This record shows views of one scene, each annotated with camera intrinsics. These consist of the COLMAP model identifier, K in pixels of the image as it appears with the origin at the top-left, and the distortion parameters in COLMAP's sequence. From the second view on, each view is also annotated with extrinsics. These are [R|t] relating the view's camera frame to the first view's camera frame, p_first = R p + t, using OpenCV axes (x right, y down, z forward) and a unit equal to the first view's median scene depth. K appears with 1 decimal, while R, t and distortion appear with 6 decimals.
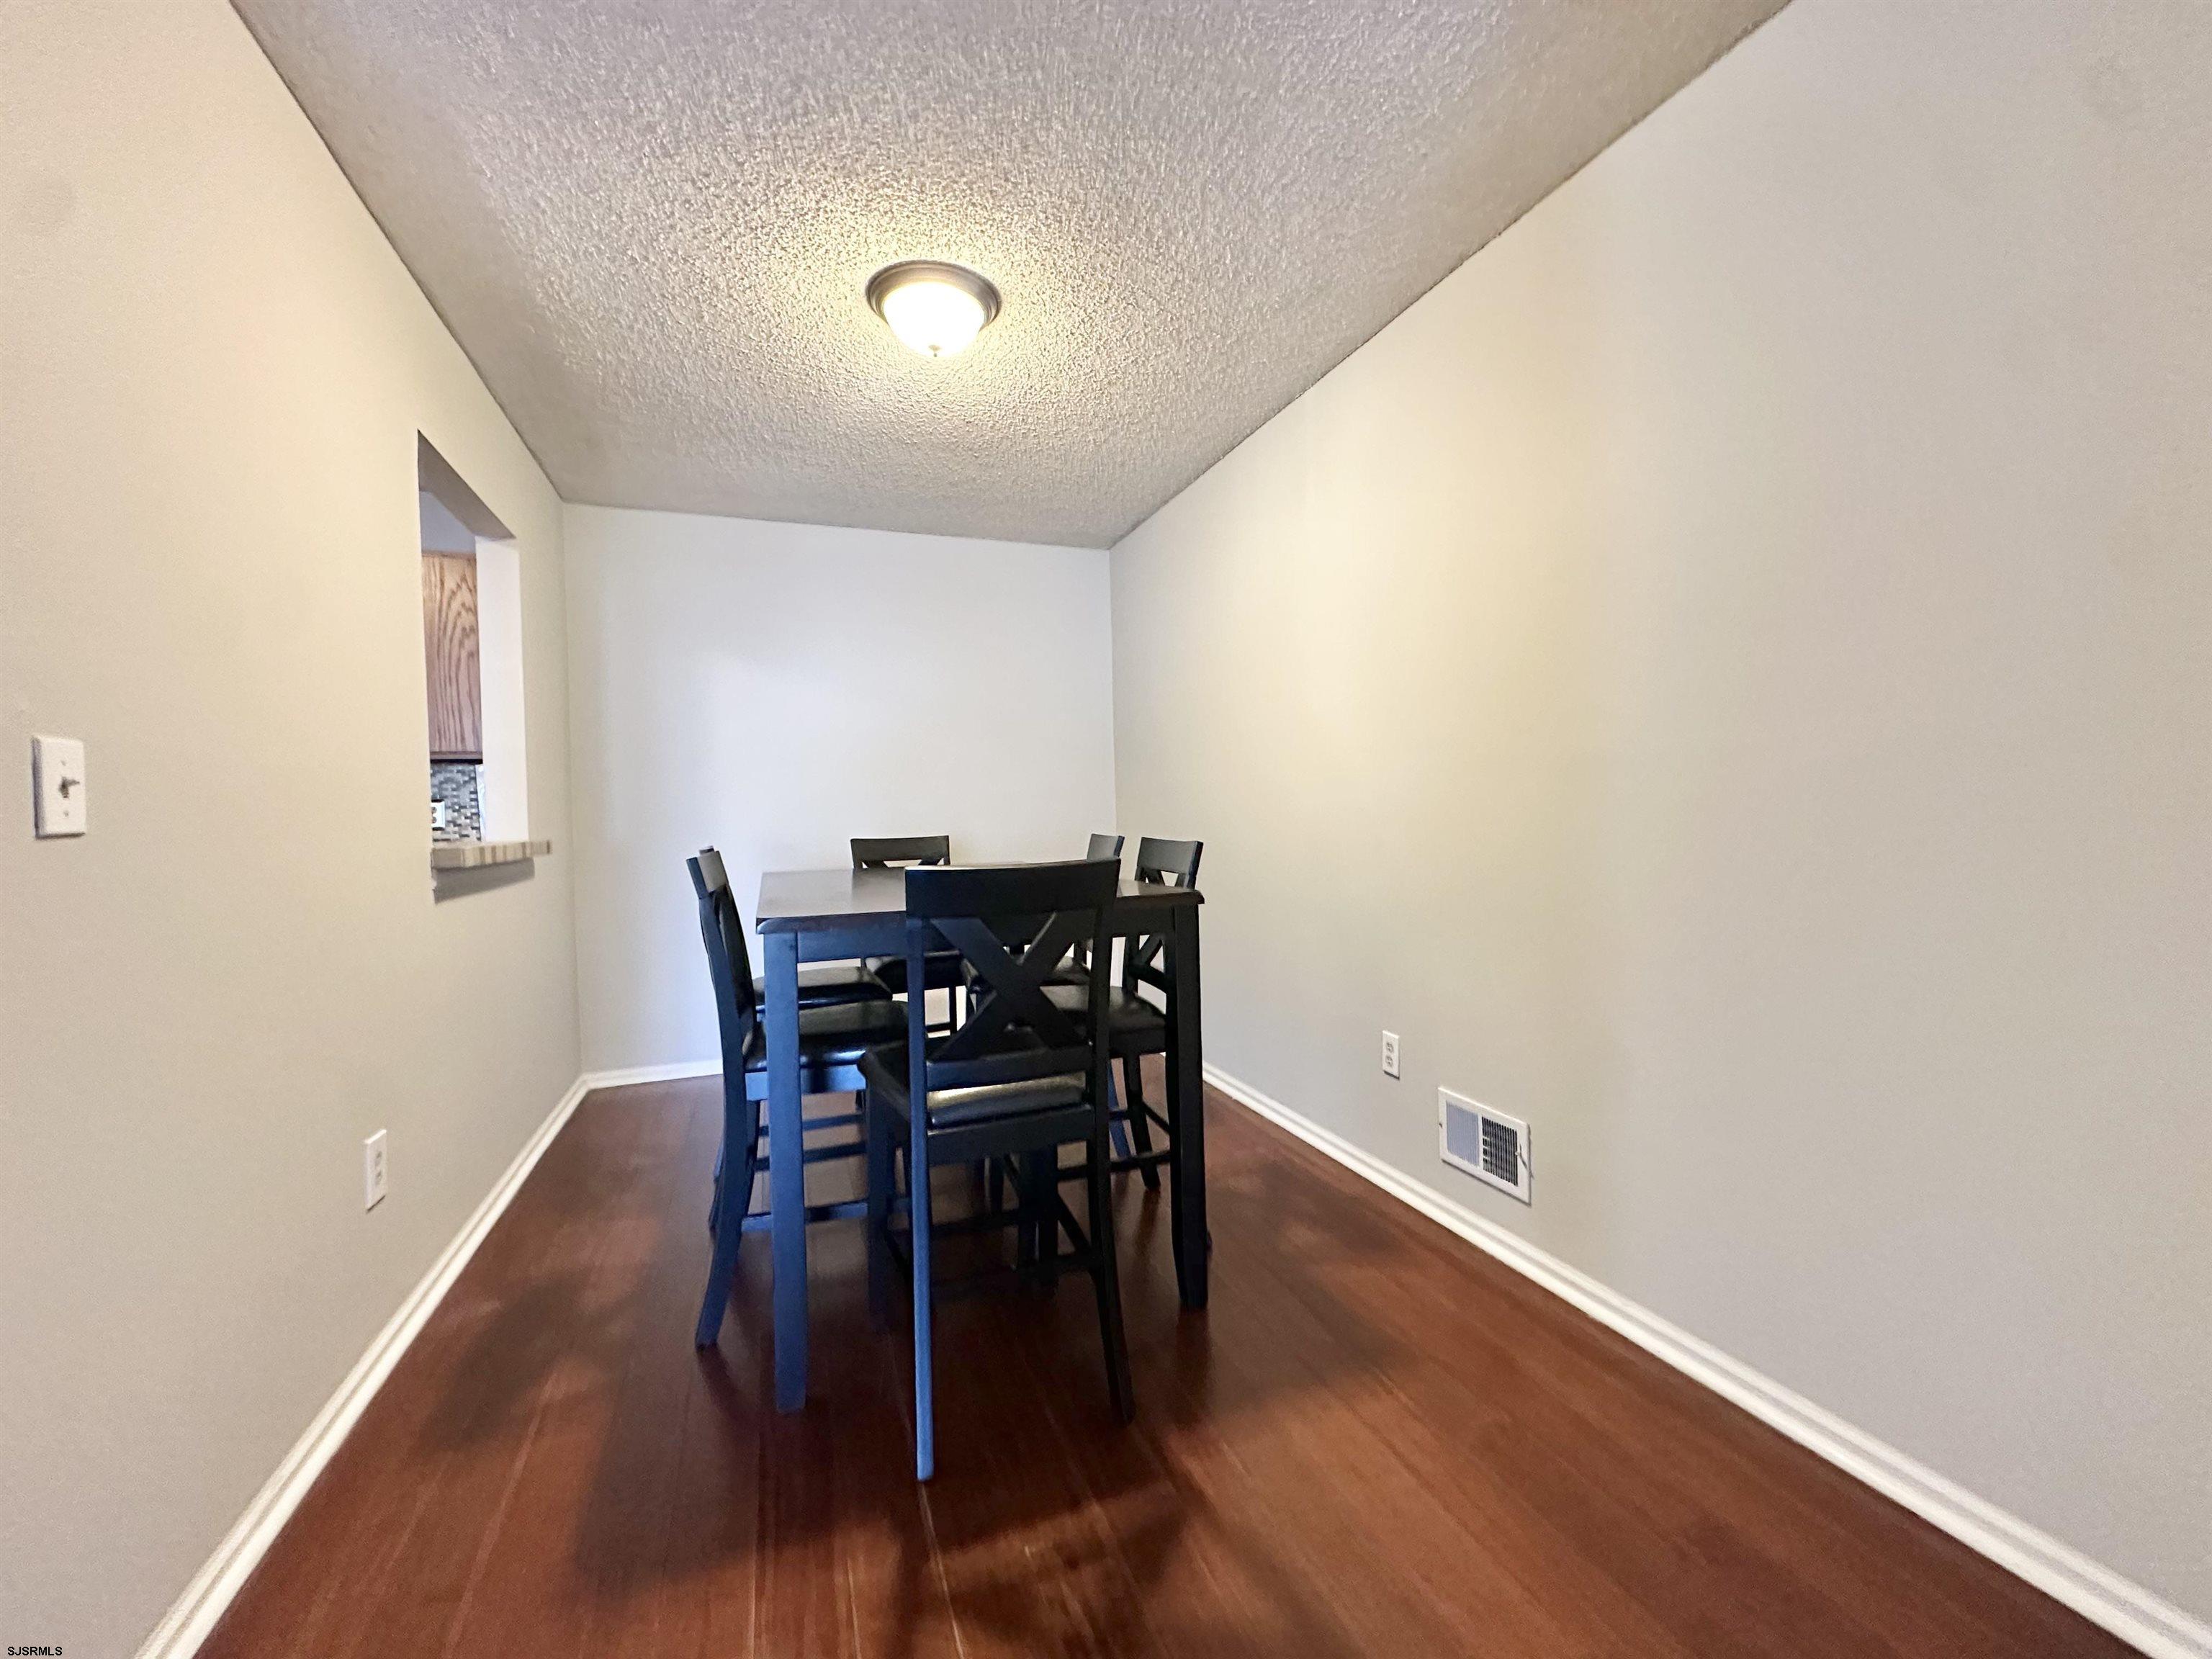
lens RADIAL K [[881.1, 0, 1112.6], [0, 881.1, 822.2], [0, 0, 1]] dist [-0.006145, 0.000833]
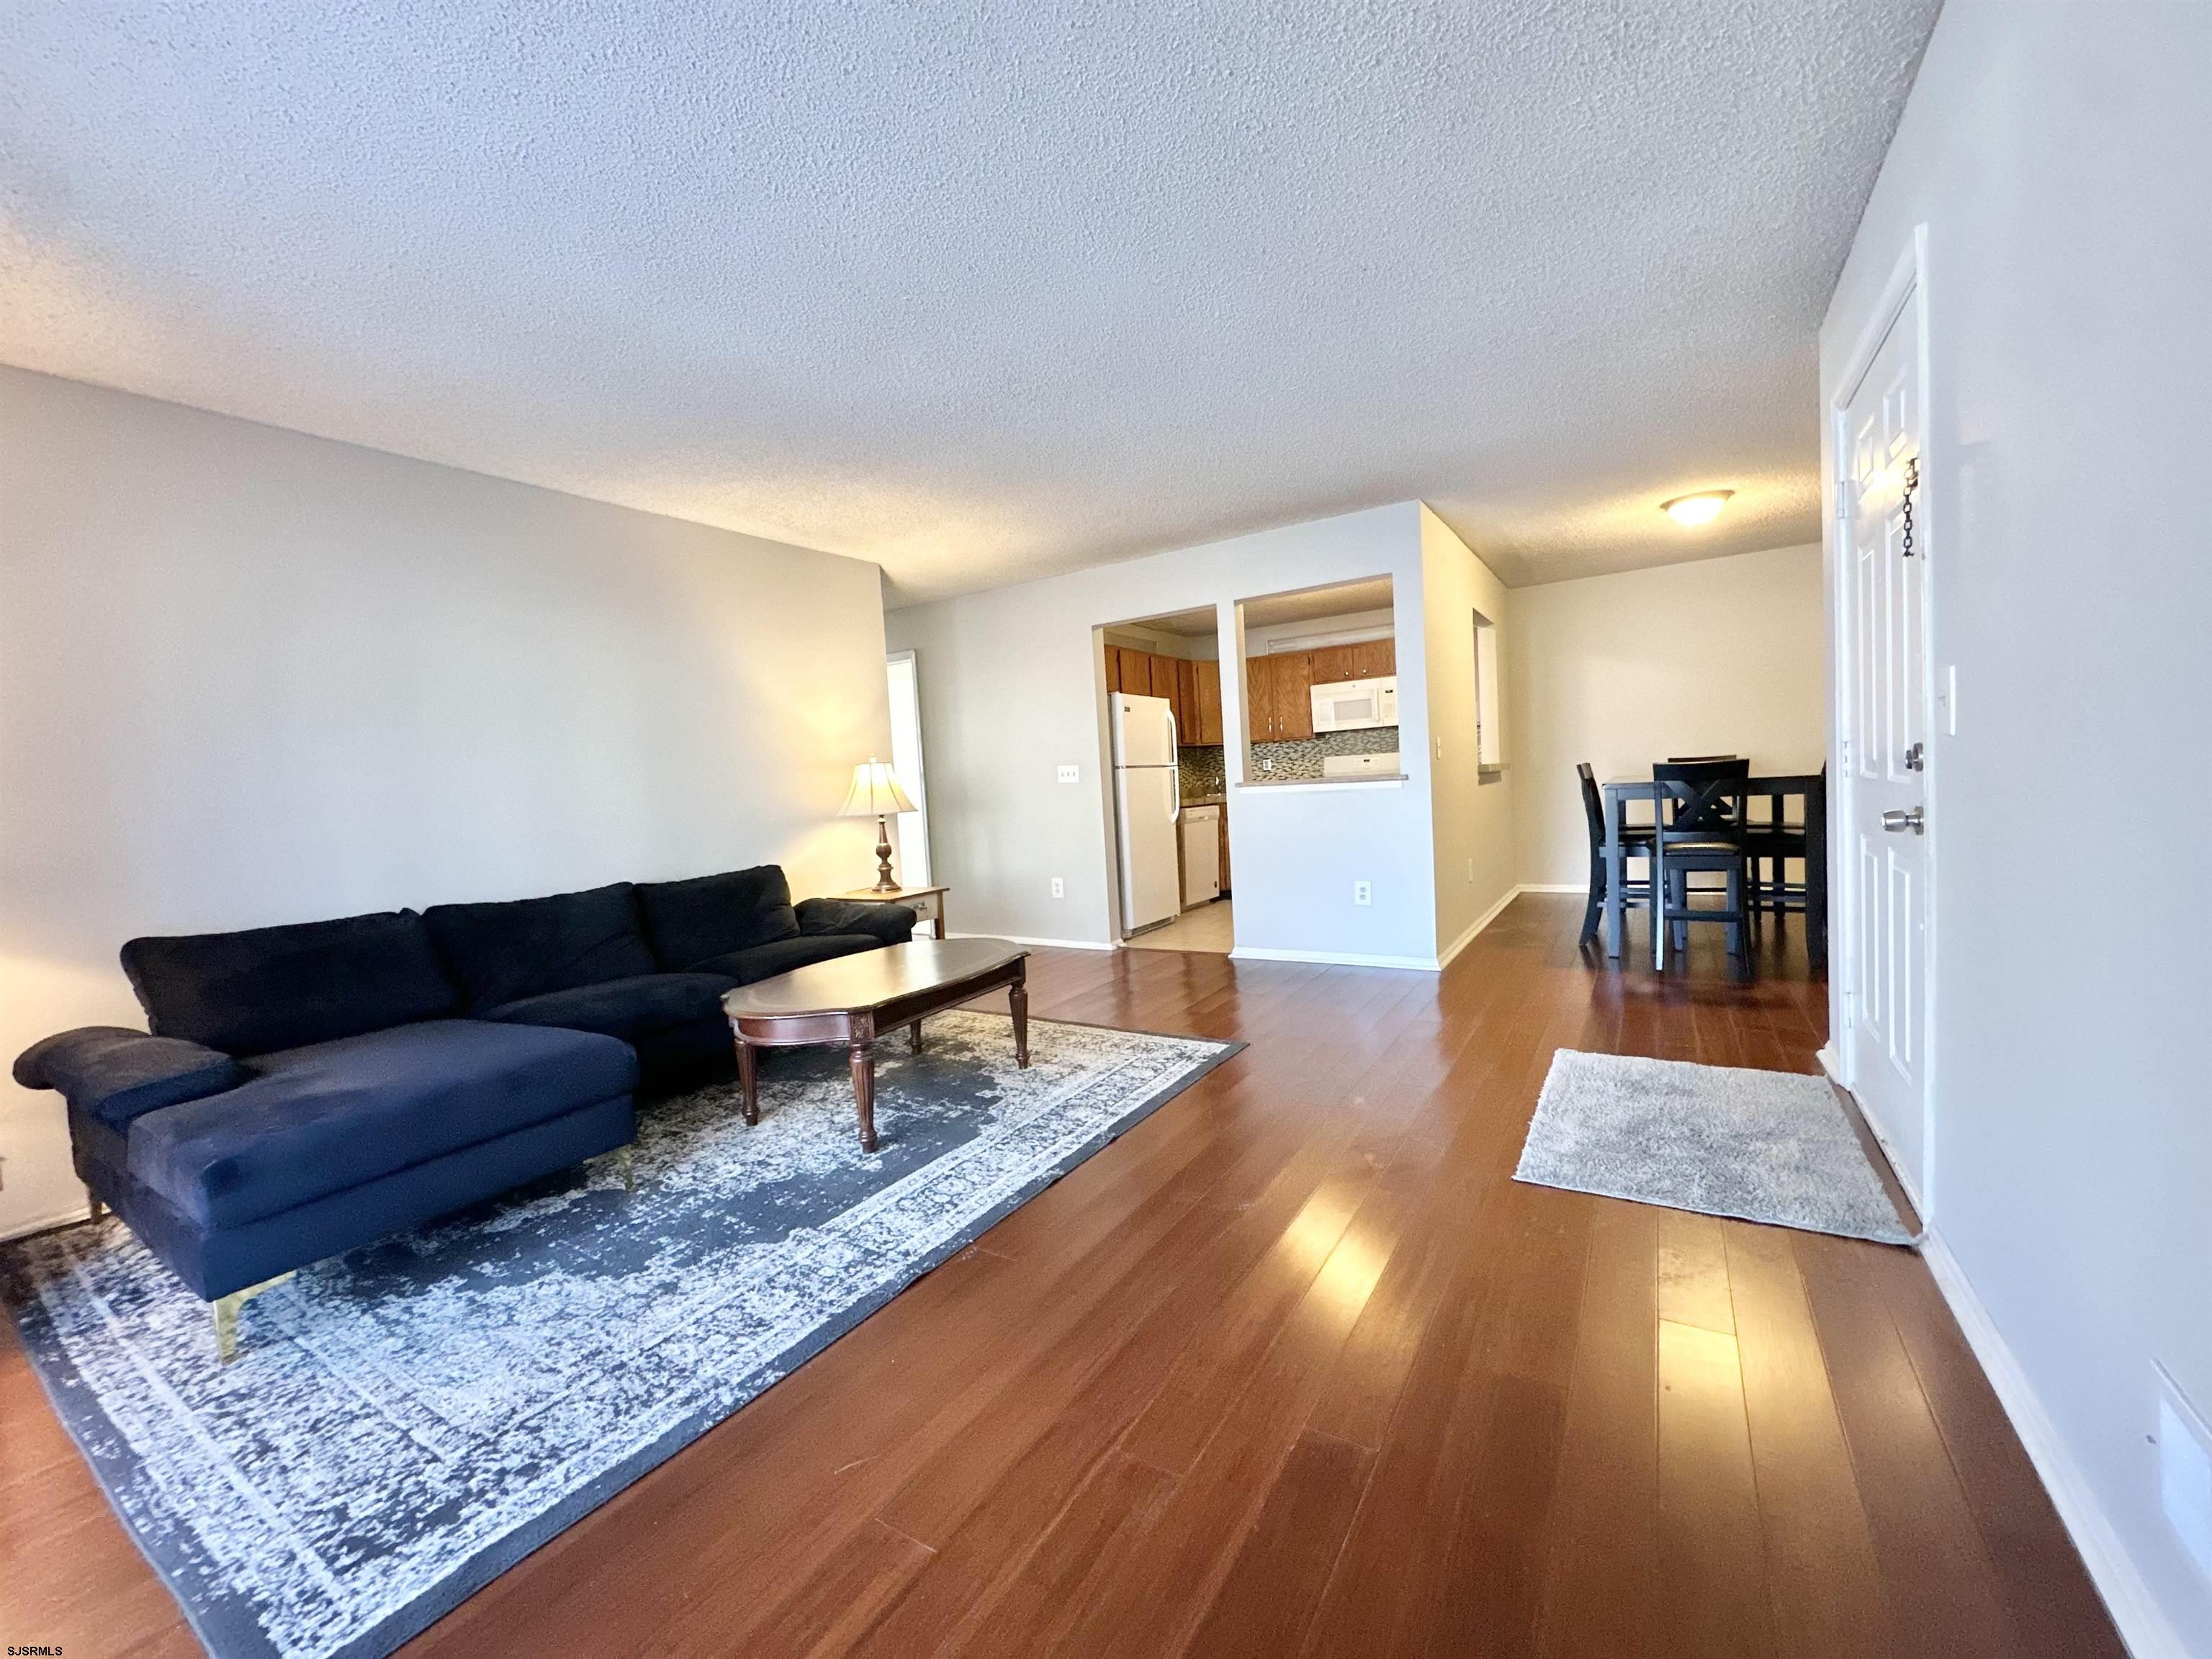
lens RADIAL K [[881.1, 0, 1102.0], [0, 881.1, 828.5], [0, 0, 1]] dist [-0.006145, 0.000833]
pose [[0.603695, 0.035862, -0.796409, 0.732268], [0.030318, 0.997232, 0.067886, 0.005940], [0.796639, -0.065128, 0.600937, -1.660348]]
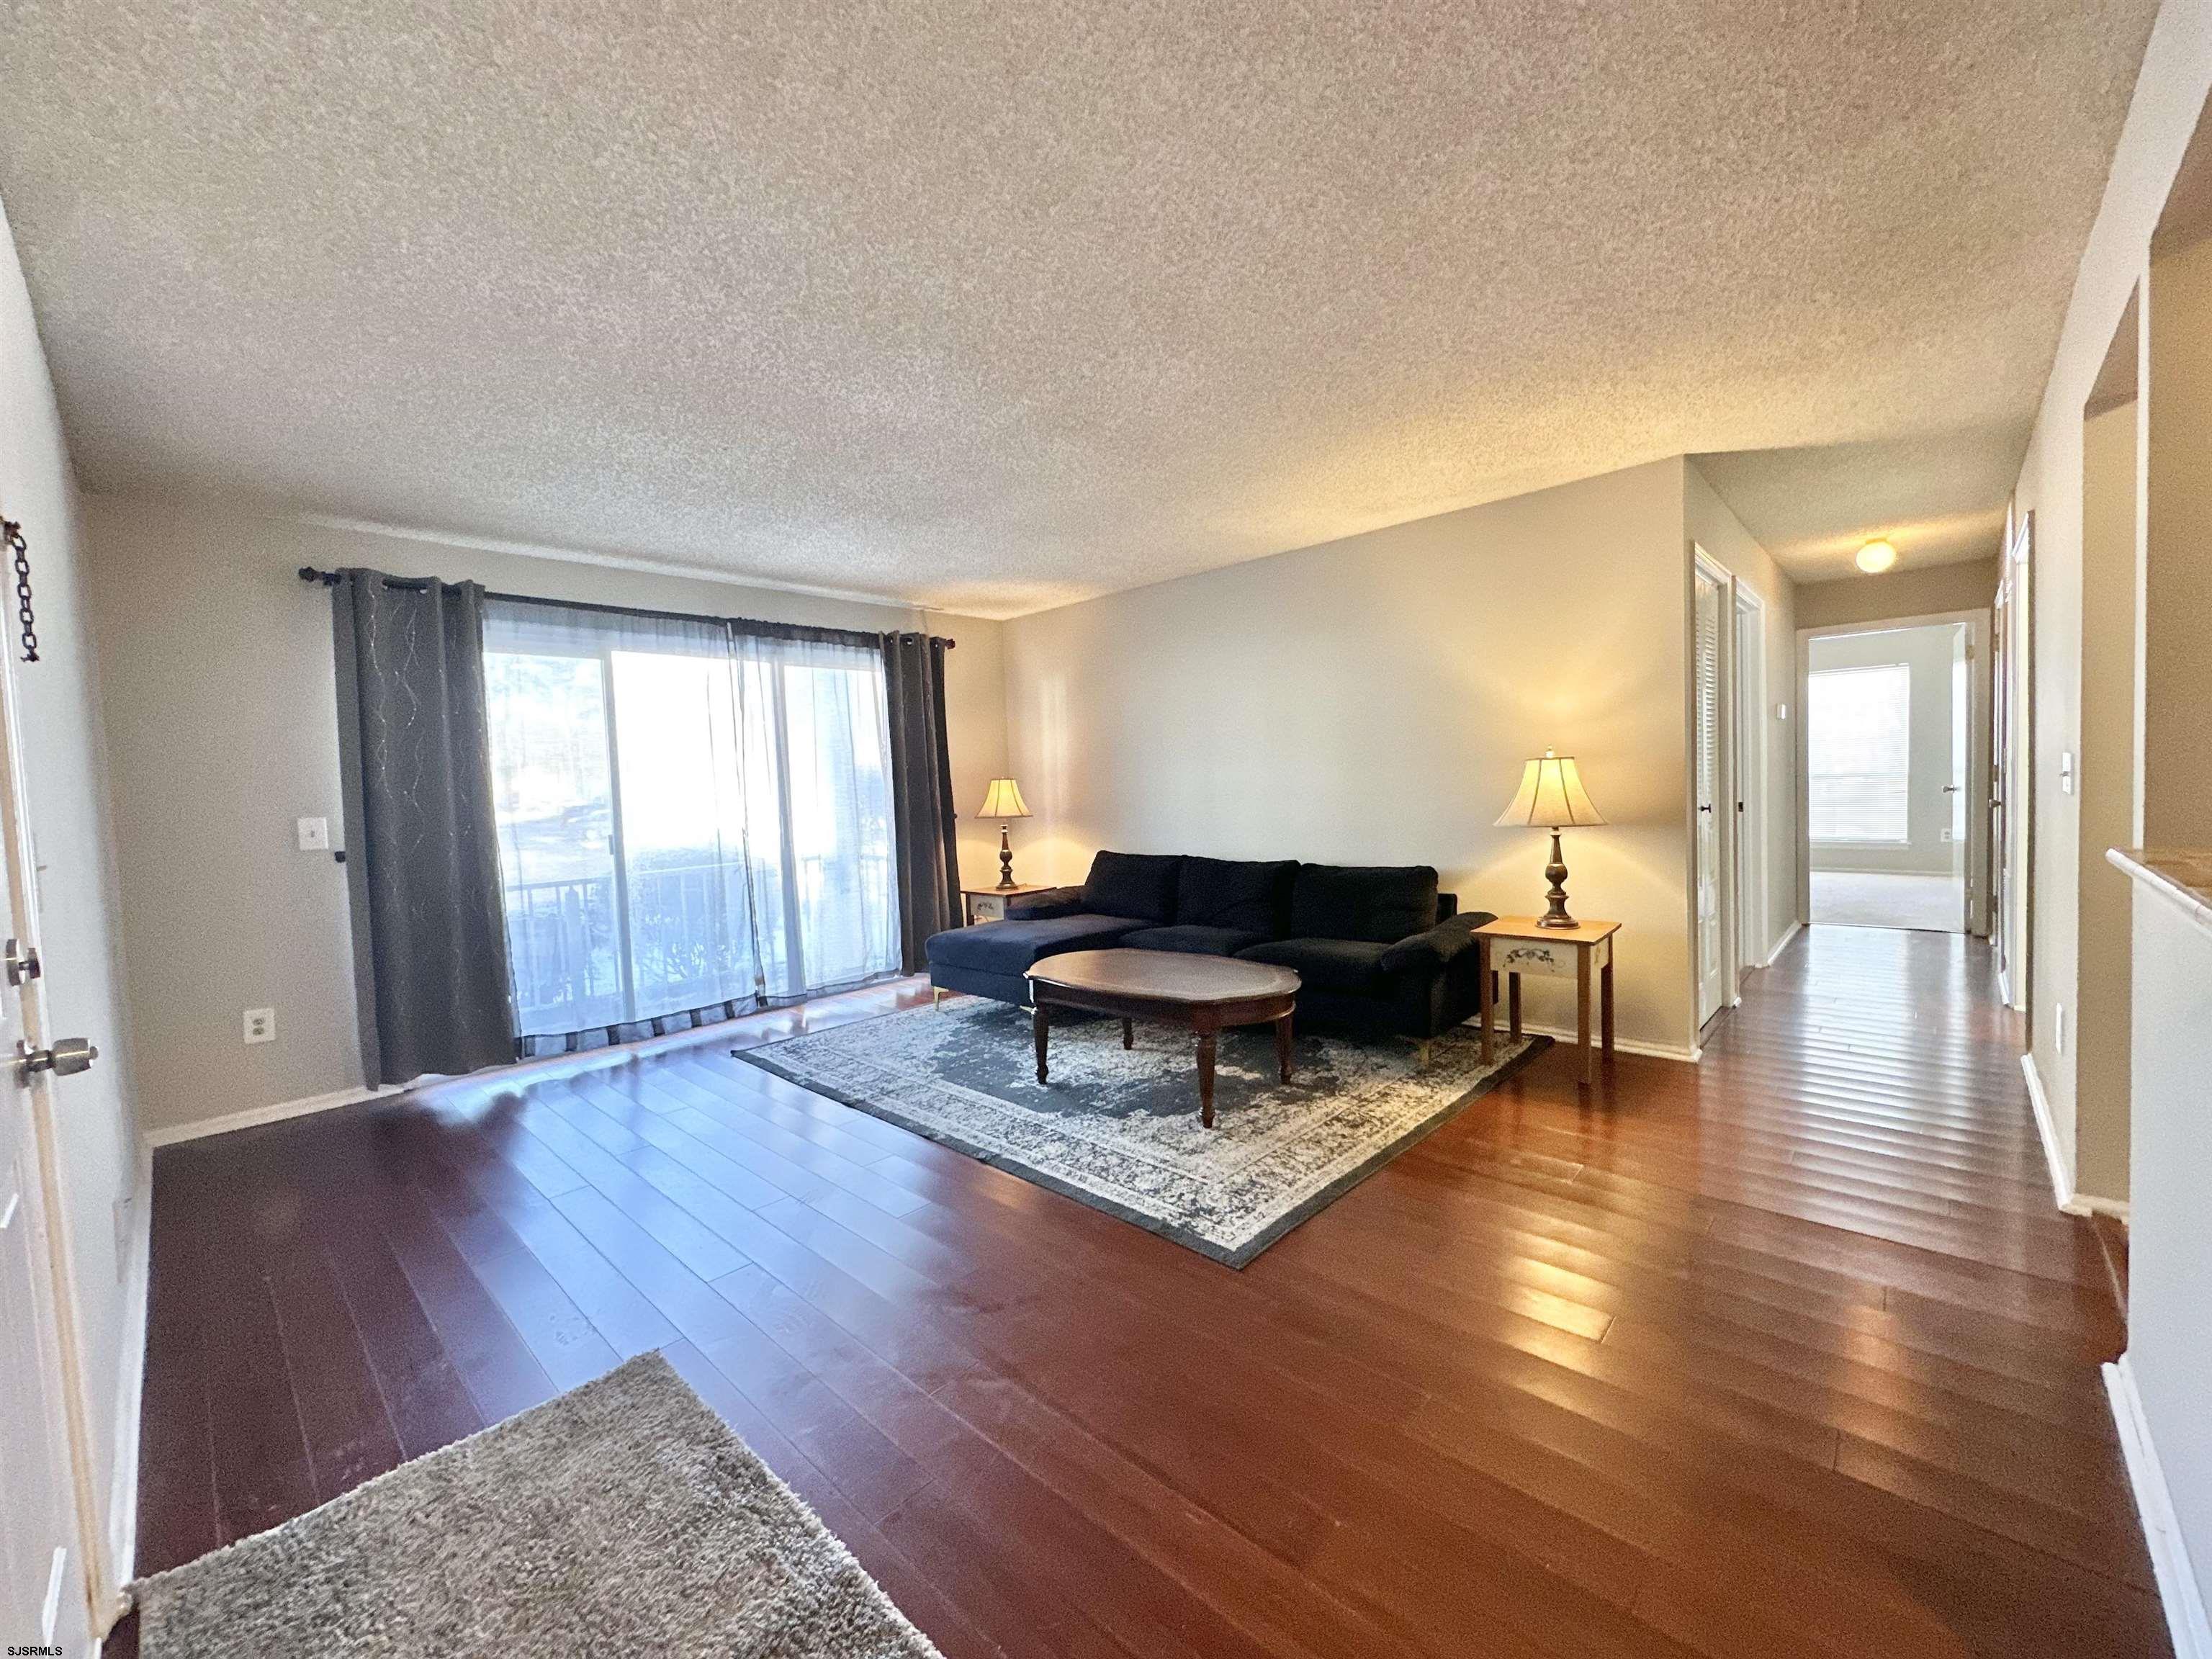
lens RADIAL K [[881.1, 0, 1110.3], [0, 881.1, 827.0], [0, 0, 1]] dist [-0.006145, 0.000833]
pose [[-0.894095, 0.084690, -0.439797, -0.709162], [0.058239, 0.995606, 0.073322, -0.165275], [0.444074, 0.039943, -0.895099, 3.205281]]
